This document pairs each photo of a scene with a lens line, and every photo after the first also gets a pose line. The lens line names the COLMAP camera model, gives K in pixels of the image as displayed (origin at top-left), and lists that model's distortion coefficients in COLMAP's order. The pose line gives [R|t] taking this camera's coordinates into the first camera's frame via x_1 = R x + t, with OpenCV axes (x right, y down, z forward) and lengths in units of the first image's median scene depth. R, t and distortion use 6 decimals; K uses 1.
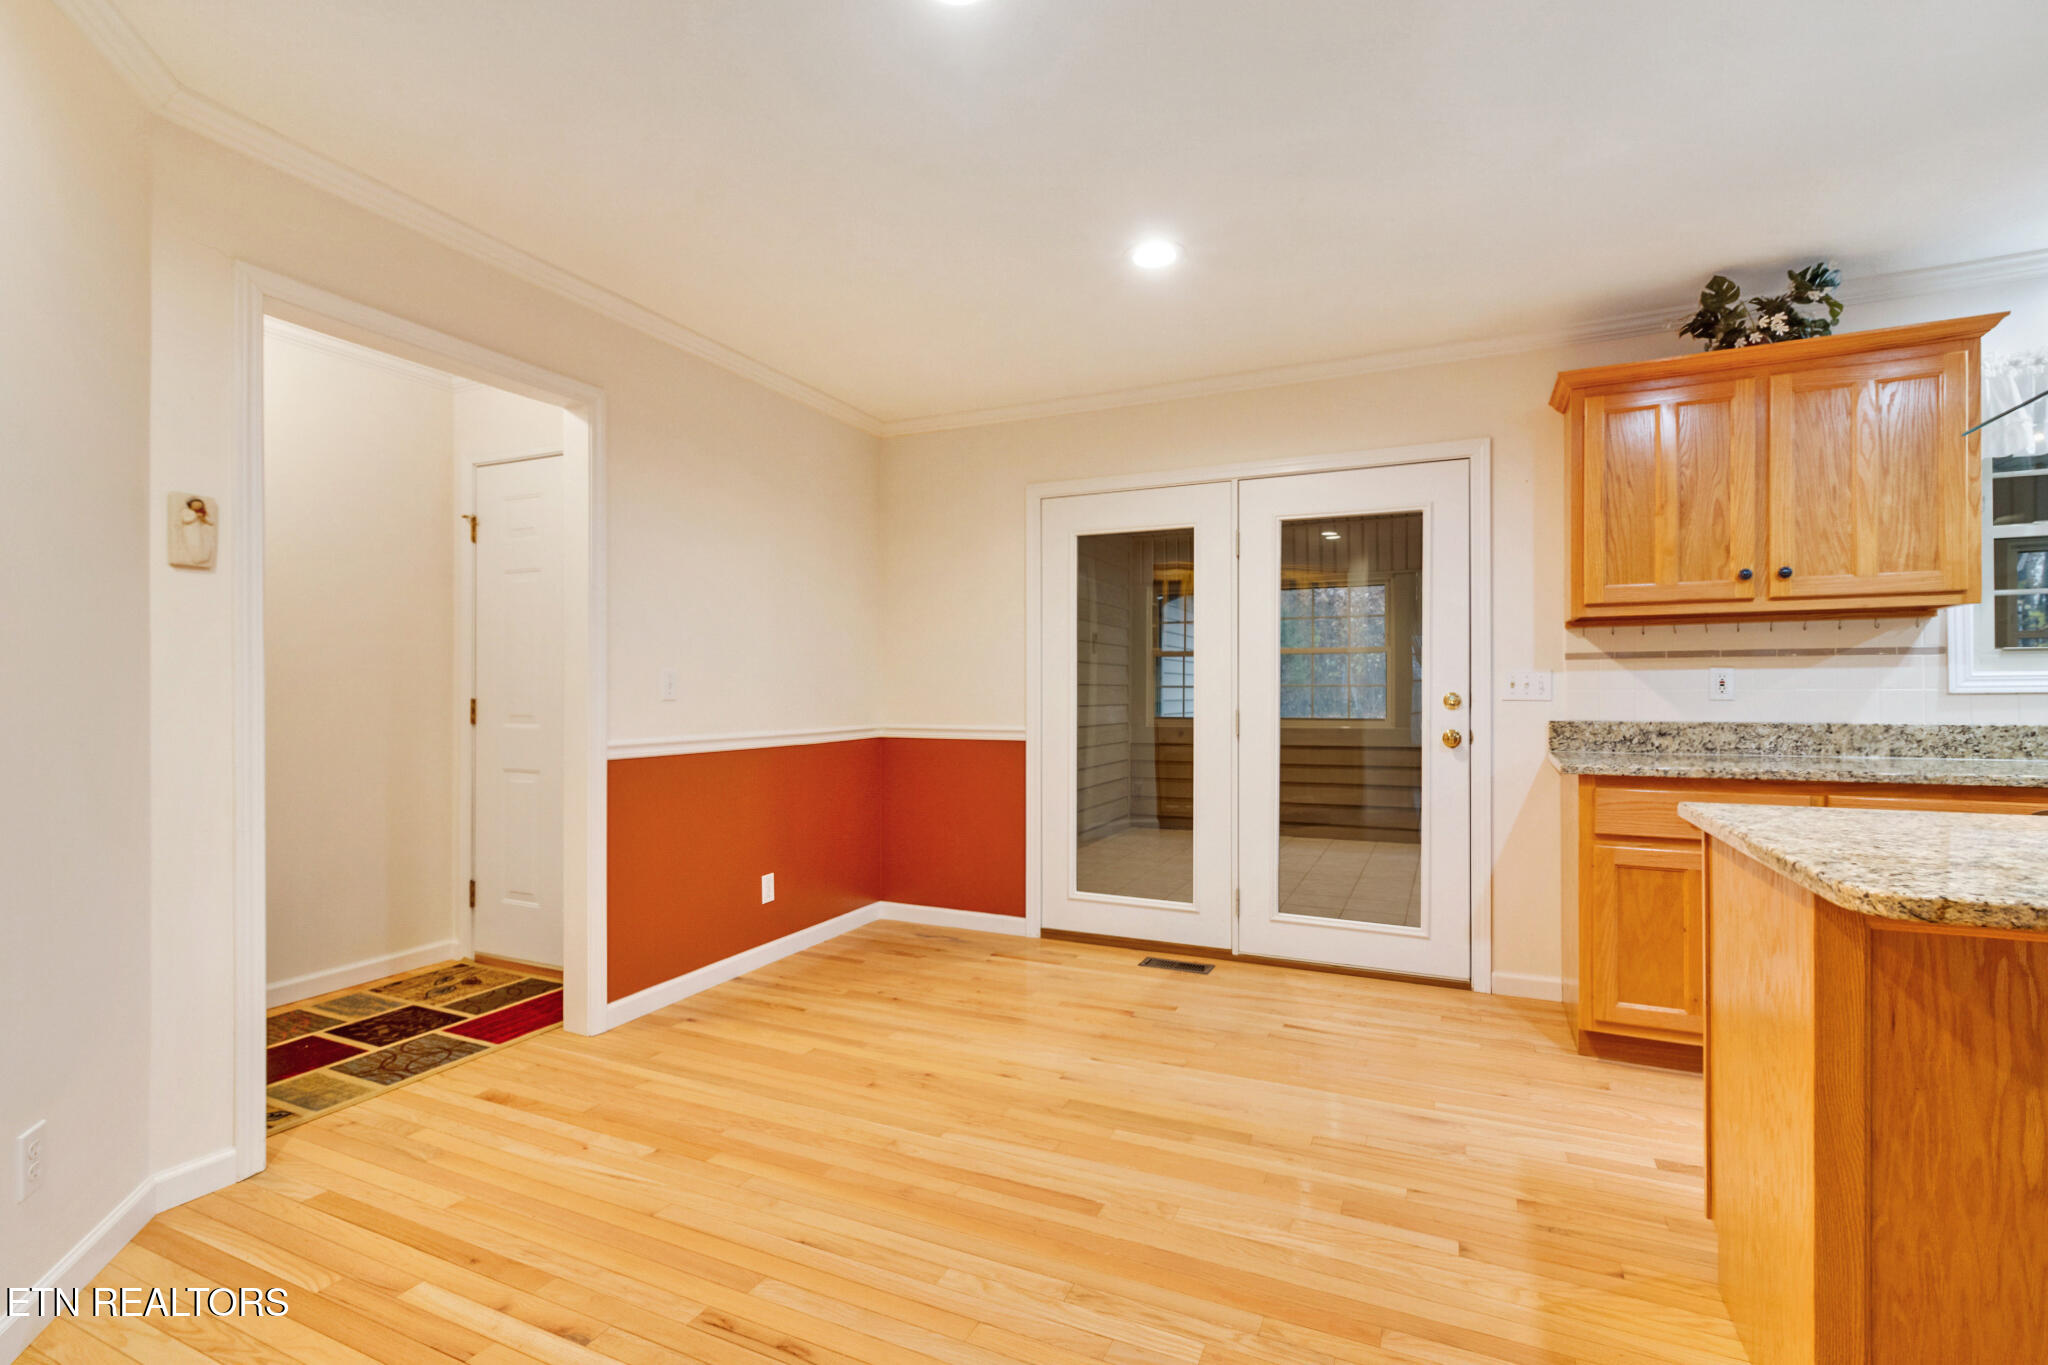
lens RADIAL K [[941.8, 0, 1029.2], [0, 941.8, 708.3], [0, 0, 1]] dist [0.002034, -0.000020]
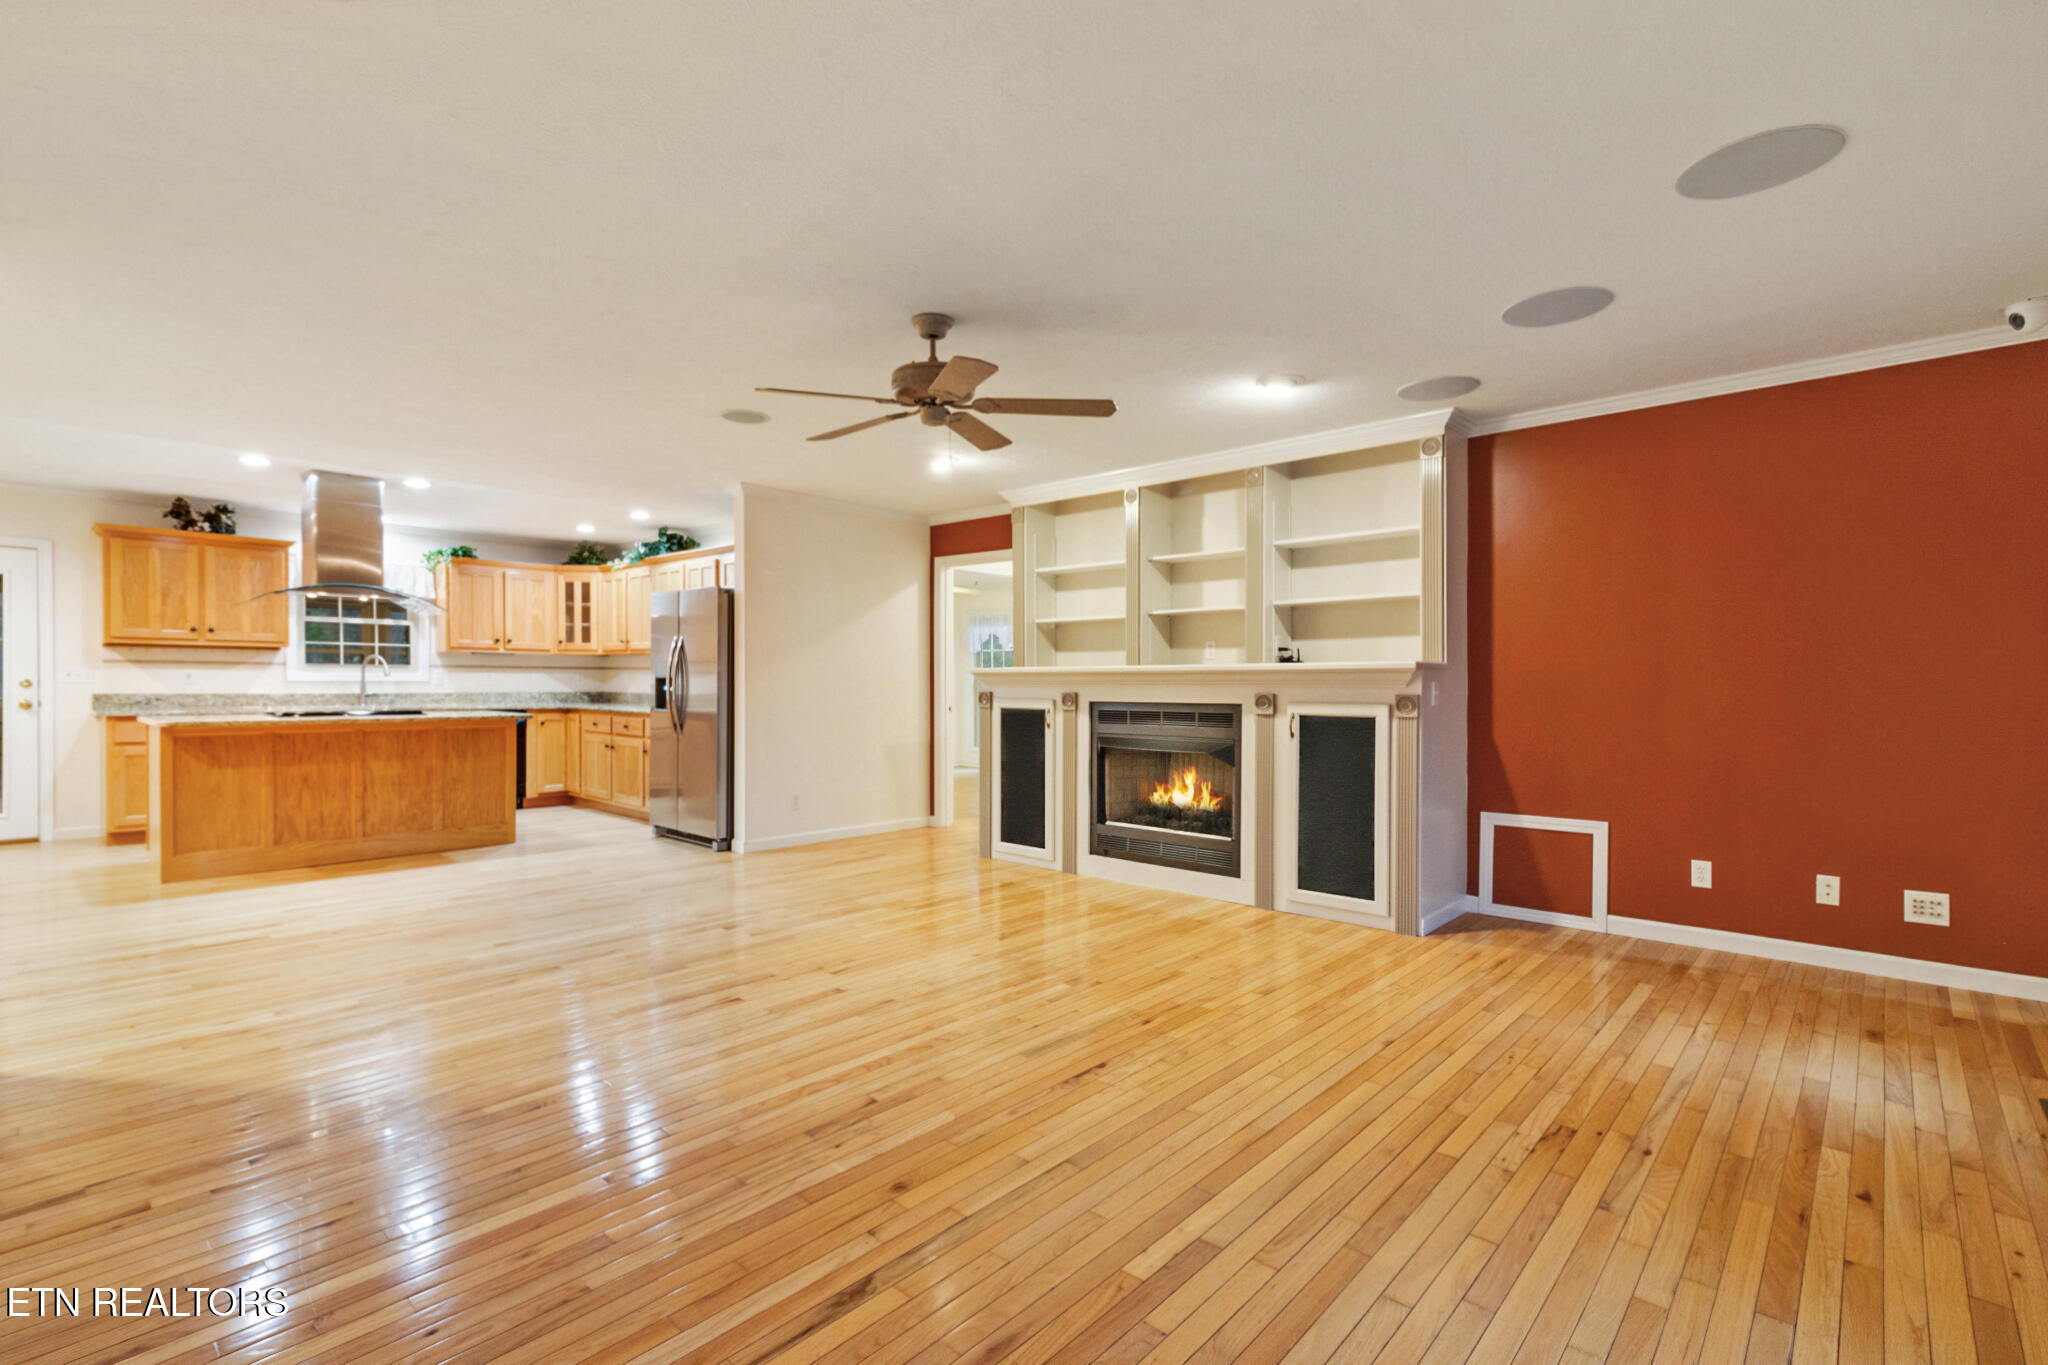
lens RADIAL K [[941.8, 0, 1015.6], [0, 941.8, 680.7], [0, 0, 1]] dist [0.002034, -0.000020]
pose [[0.306281, 0.006650, 0.951918, -0.811933], [0.009541, 0.999904, -0.010055, 0.026868], [-0.951893, 0.012162, 0.306188, -1.594526]]
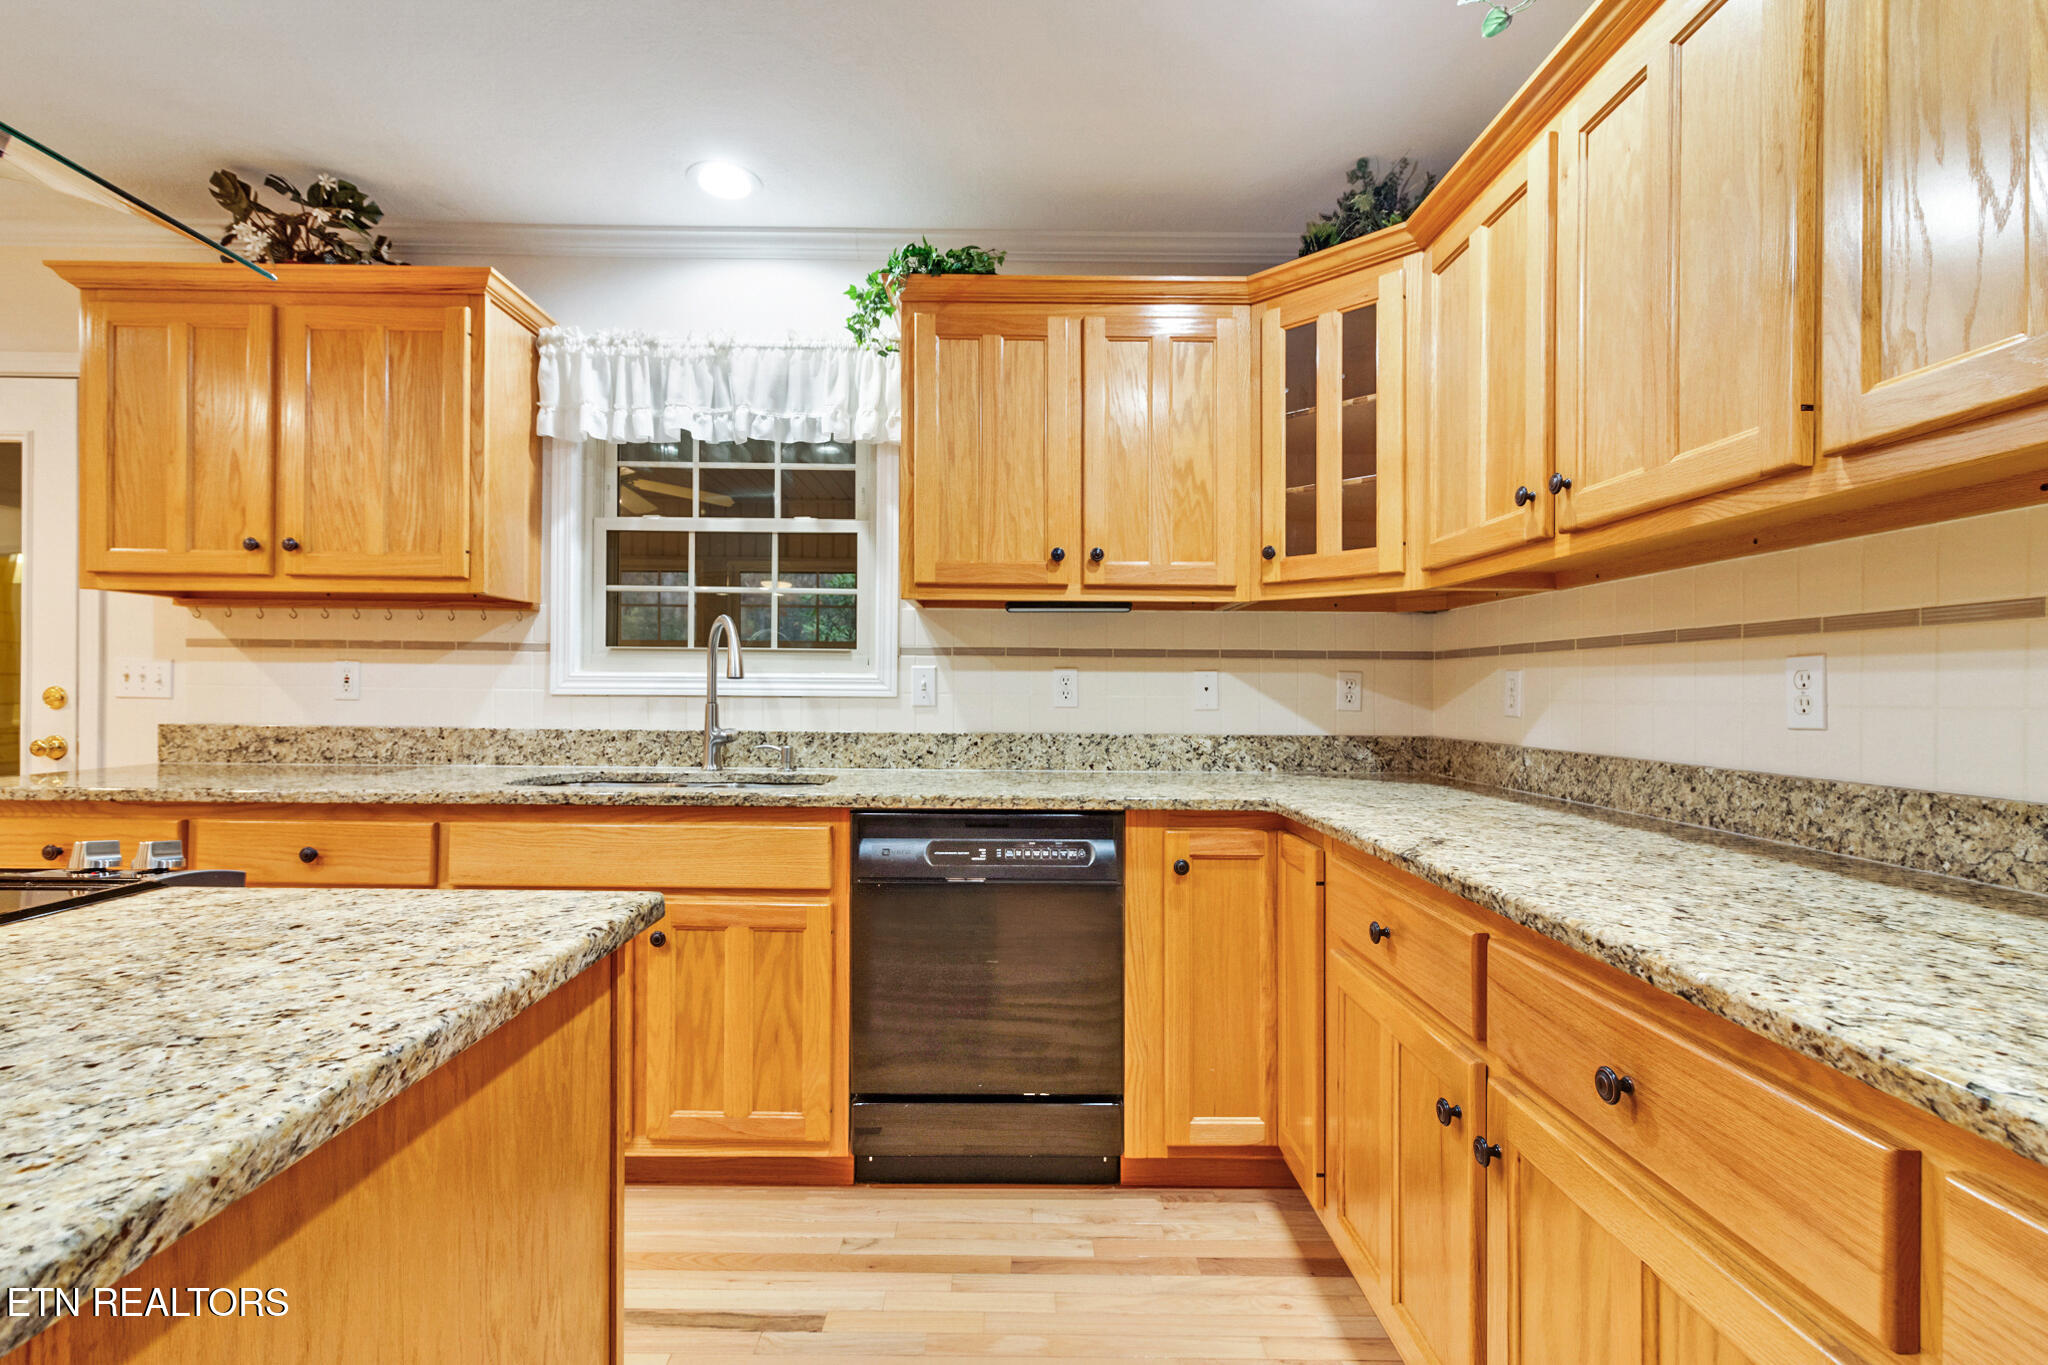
lens RADIAL K [[941.8, 0, 1026.7], [0, 941.8, 697.0], [0, 0, 1]] dist [0.002034, -0.000020]
pose [[0.900555, 0.011862, 0.434581, 0.968410], [-0.006924, 0.999892, -0.012942, -0.004612], [-0.434687, 0.008646, 0.900540, -0.019461]]
